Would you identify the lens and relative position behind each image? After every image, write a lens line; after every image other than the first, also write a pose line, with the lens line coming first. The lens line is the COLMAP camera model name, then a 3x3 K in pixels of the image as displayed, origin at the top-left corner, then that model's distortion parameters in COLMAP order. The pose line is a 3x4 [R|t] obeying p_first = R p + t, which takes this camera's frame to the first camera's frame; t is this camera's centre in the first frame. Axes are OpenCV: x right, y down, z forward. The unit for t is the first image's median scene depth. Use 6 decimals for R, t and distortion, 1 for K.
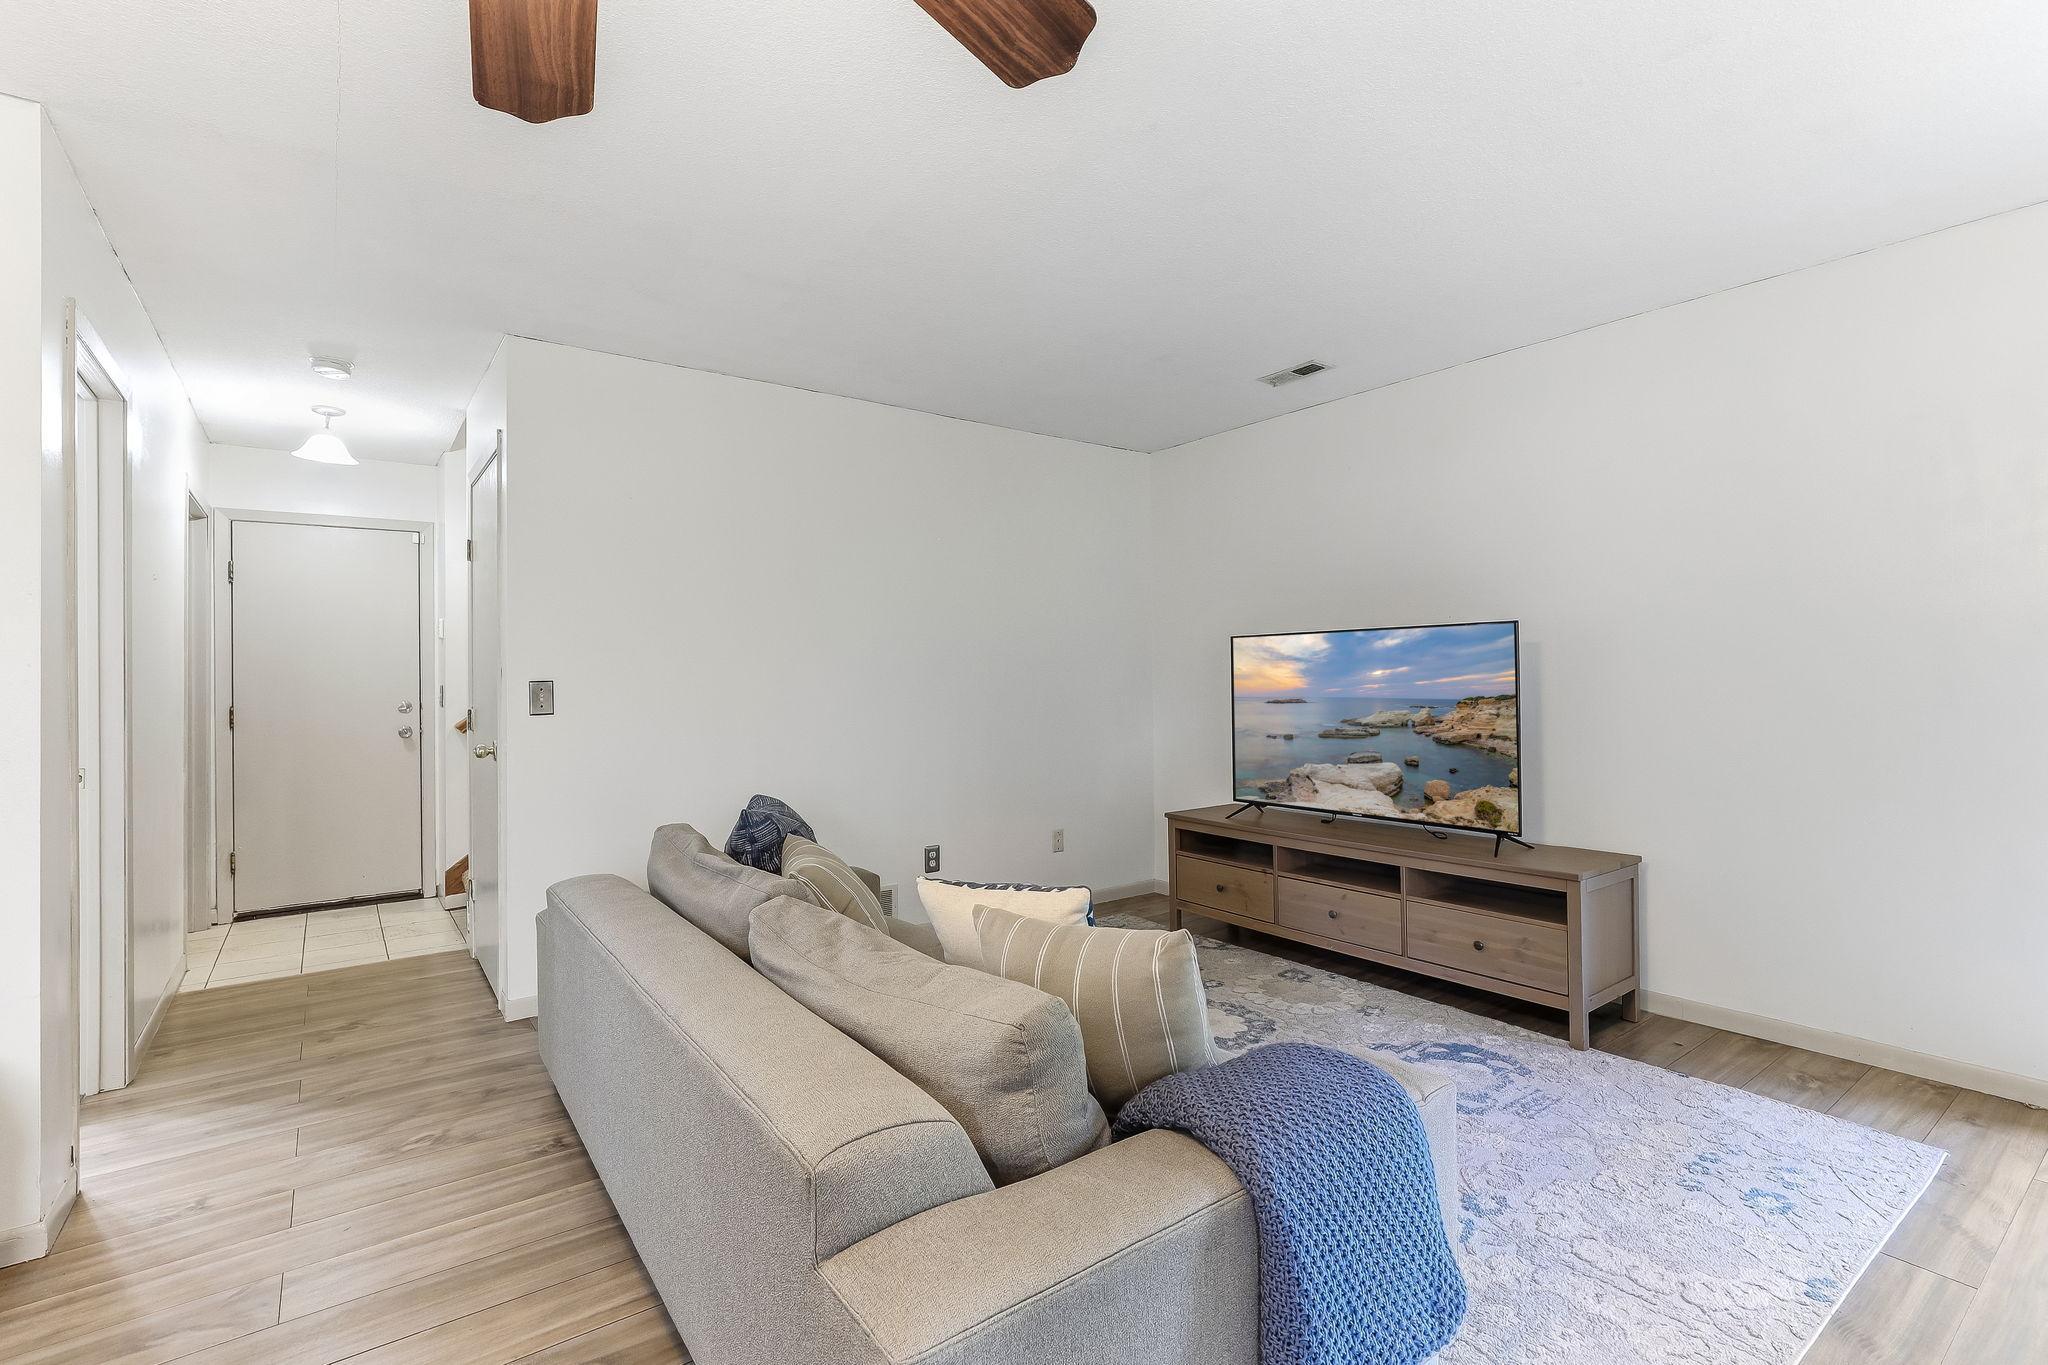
lens RADIAL K [[945.6, 0, 1028.3], [0, 945.6, 677.2], [0, 0, 1]] dist [-0.001902, -0.000076]
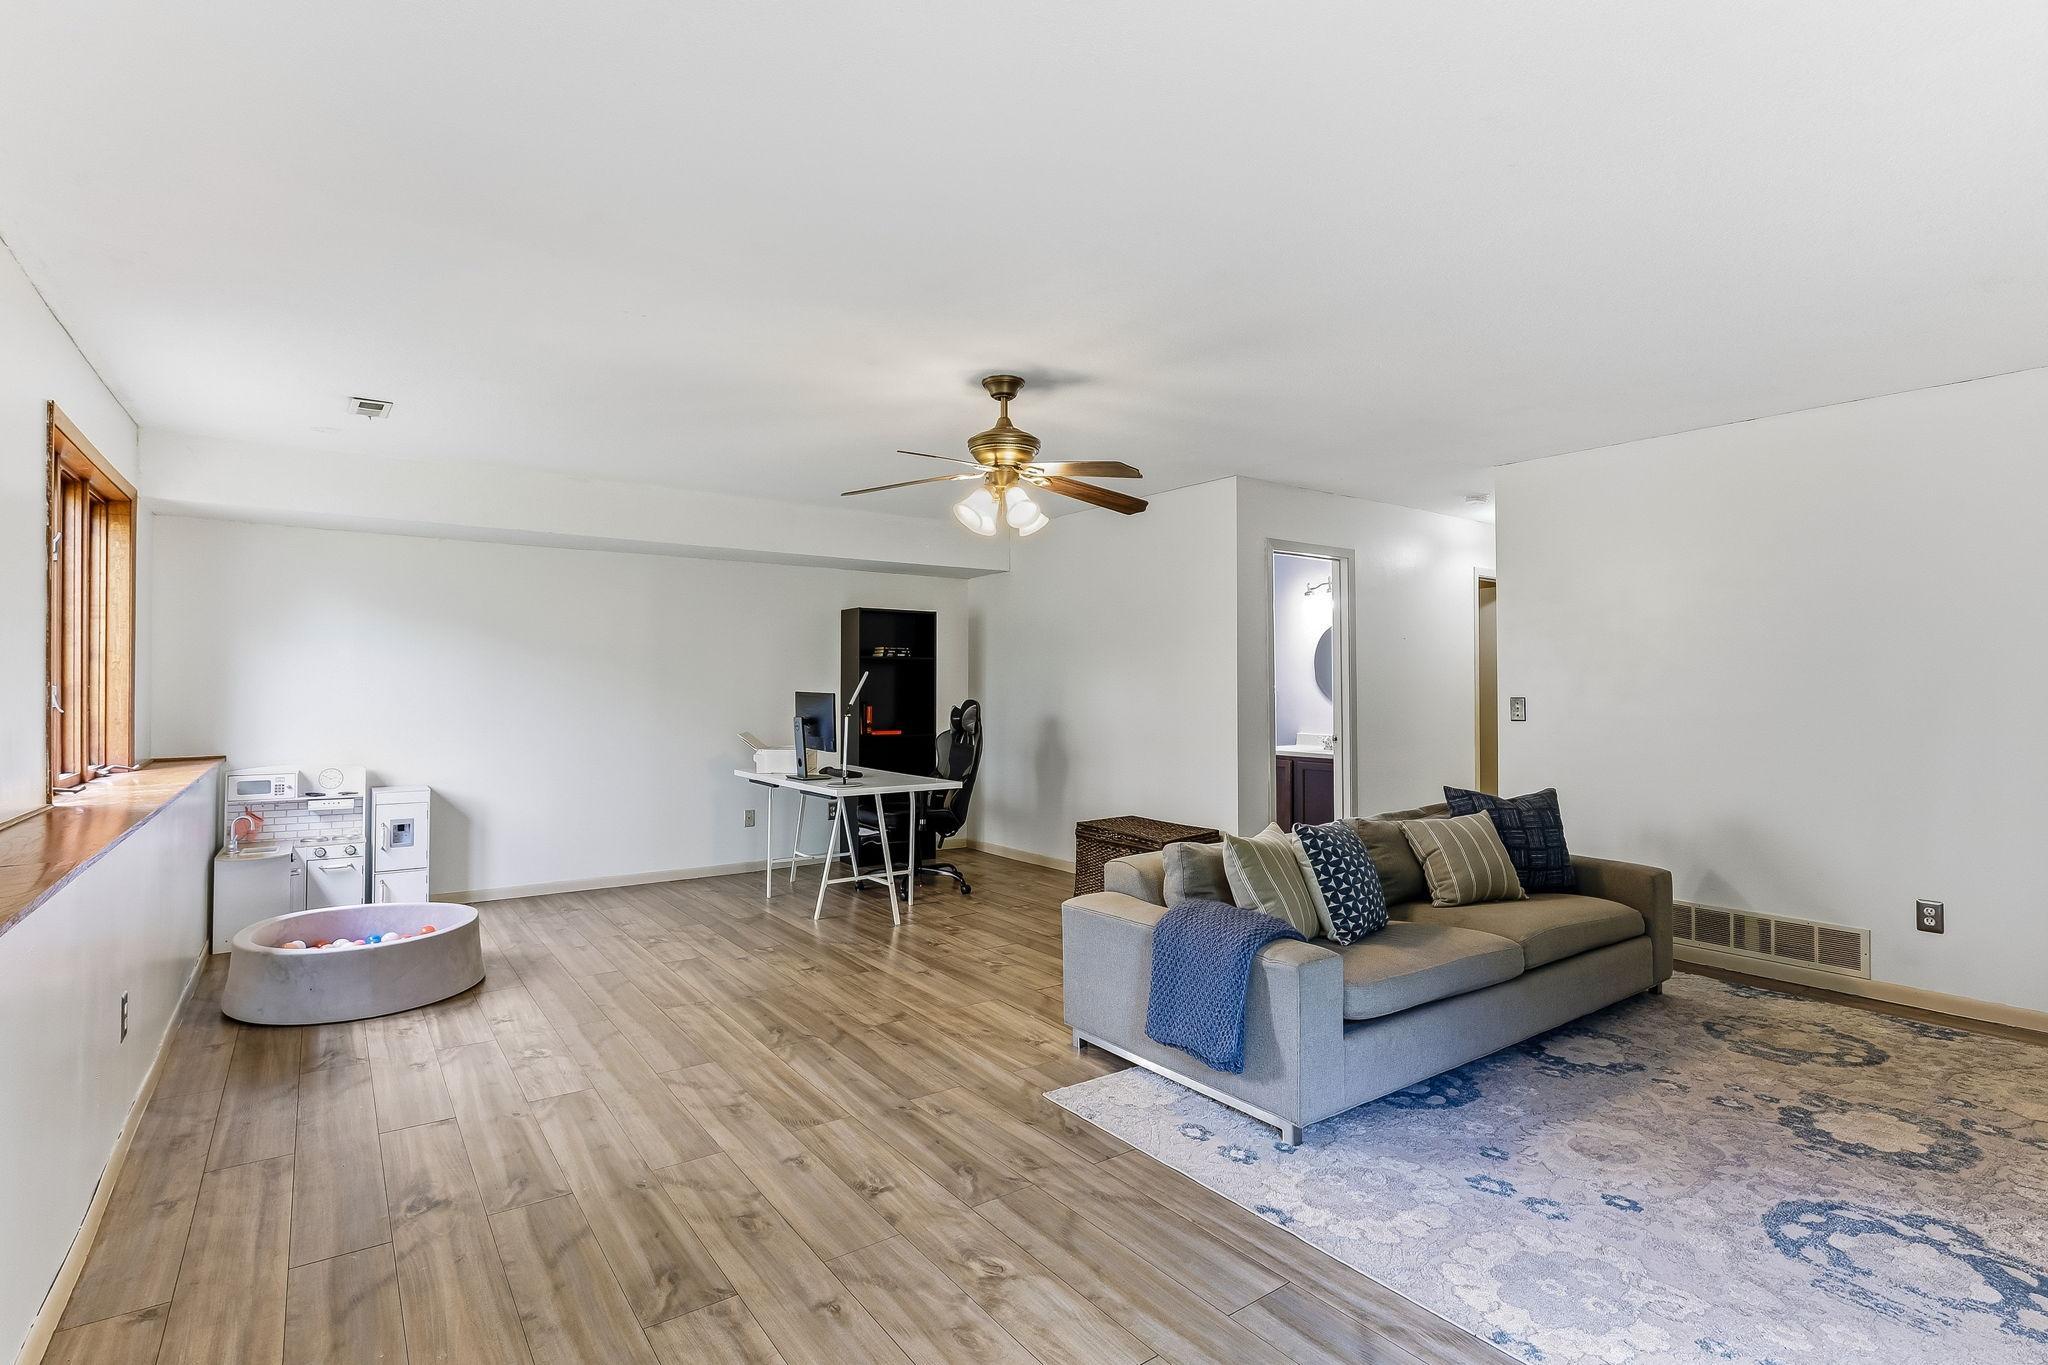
lens RADIAL K [[1017.9, 0, 1028.9], [0, 1017.9, 681.4], [0, 0, 1]] dist [0.000066, 0.000027]
pose [[-0.033119, 0.002621, -0.999448, 1.090935], [0.000986, 0.999996, 0.002590, -0.026121], [0.999451, -0.000899, -0.033122, 0.301537]]
